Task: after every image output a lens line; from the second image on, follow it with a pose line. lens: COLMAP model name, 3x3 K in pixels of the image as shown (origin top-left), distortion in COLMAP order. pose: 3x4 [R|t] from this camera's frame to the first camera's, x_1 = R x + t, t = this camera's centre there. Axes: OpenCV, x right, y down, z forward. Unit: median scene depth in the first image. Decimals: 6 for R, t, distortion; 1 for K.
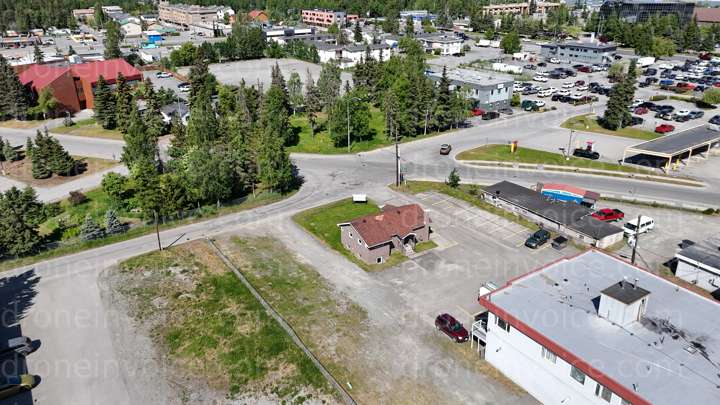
lens RADIAL K [[525.0, 0, 362.6], [0, 525.0, 201.3], [0, 0, 1]] dist [0.072395, -0.076525]
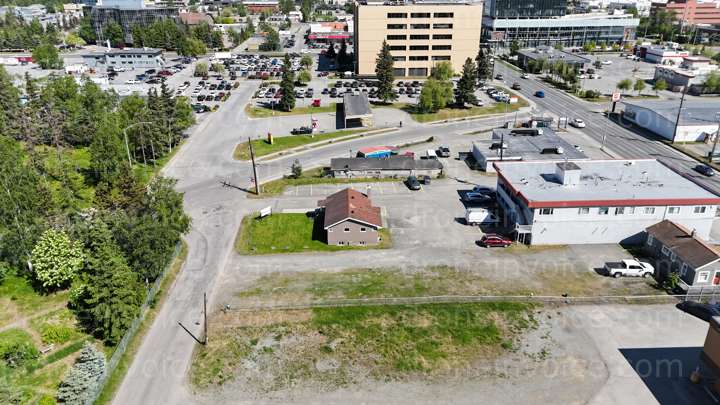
lens RADIAL K [[525.0, 0, 362.6], [0, 525.0, 201.3], [0, 0, 1]] dist [0.072395, -0.076525]
pose [[0.508807, -0.323033, 0.797975, -0.581872], [0.334136, 0.928365, 0.162764, -0.104505], [-0.793390, 0.183817, 0.580296, 0.259774]]
